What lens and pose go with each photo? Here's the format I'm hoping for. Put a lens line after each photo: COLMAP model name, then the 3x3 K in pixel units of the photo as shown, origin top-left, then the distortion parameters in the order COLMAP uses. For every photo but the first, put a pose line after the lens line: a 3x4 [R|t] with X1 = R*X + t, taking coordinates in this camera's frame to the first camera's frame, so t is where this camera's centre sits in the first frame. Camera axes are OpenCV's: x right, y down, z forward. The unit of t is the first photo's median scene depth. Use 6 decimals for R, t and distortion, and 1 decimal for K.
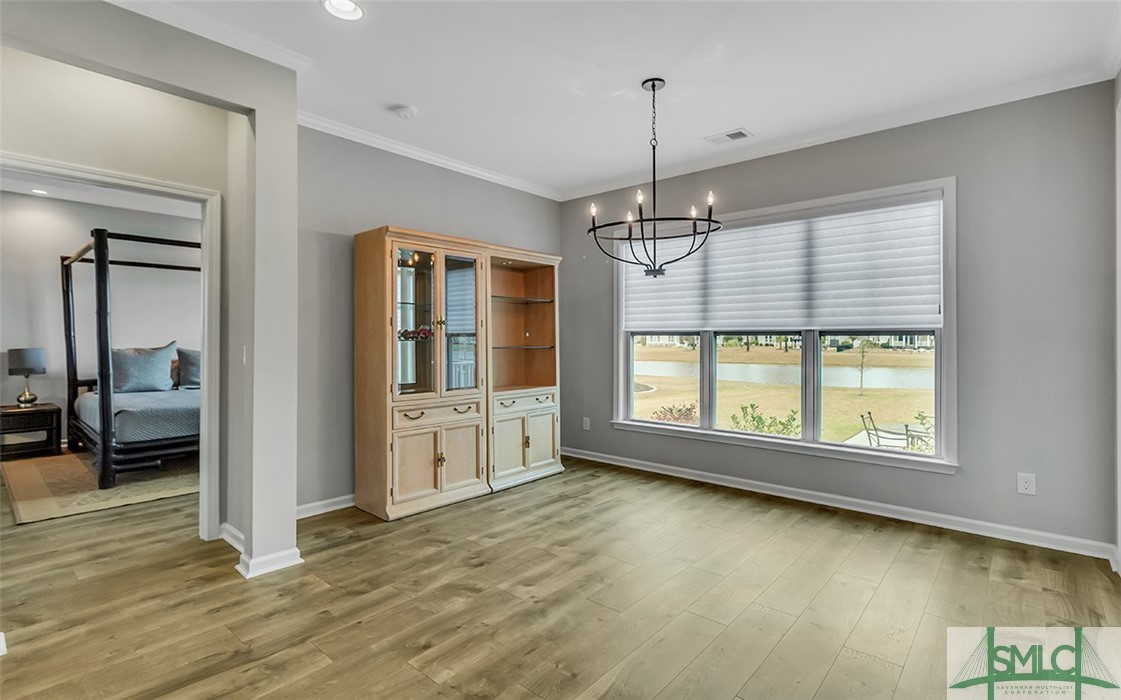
lens RADIAL K [[531.5, 0, 561.1], [0, 531.5, 333.5], [0, 0, 1]] dist [-0.000703, -0.000095]
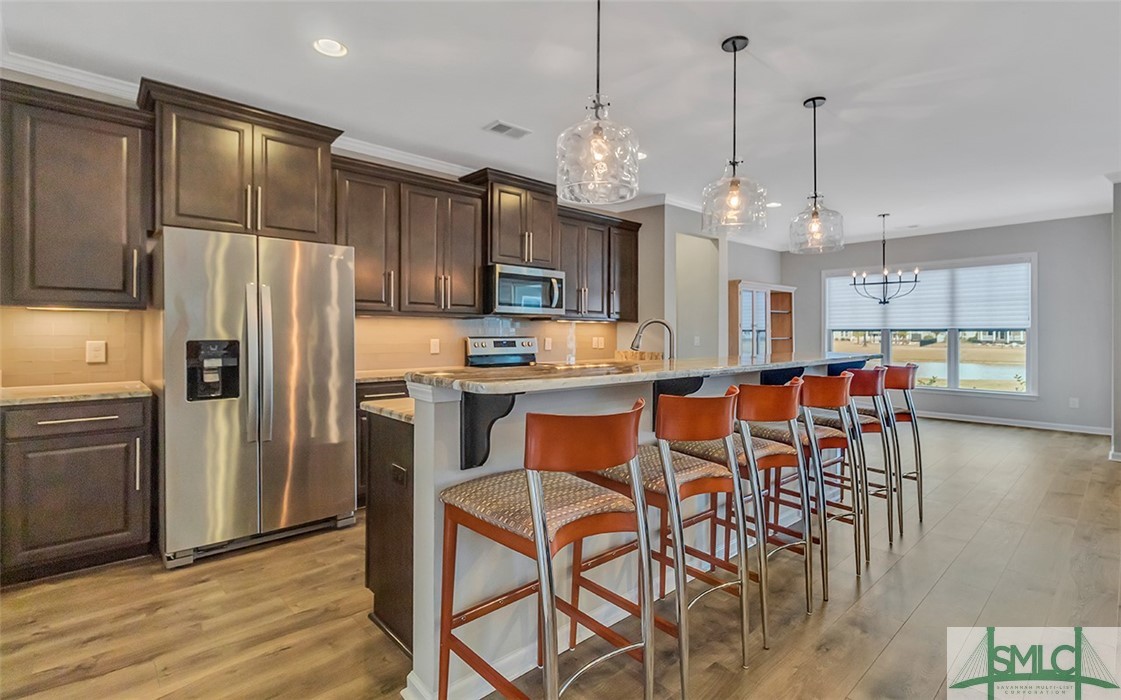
lens RADIAL K [[531.5, 0, 561.1], [0, 531.5, 333.5], [0, 0, 1]] dist [-0.000703, -0.000095]
pose [[0.994001, -0.004246, -0.109288, -0.548254], [0.005136, 0.999956, 0.007870, -0.008657], [0.109250, -0.008384, 0.993979, -0.789878]]
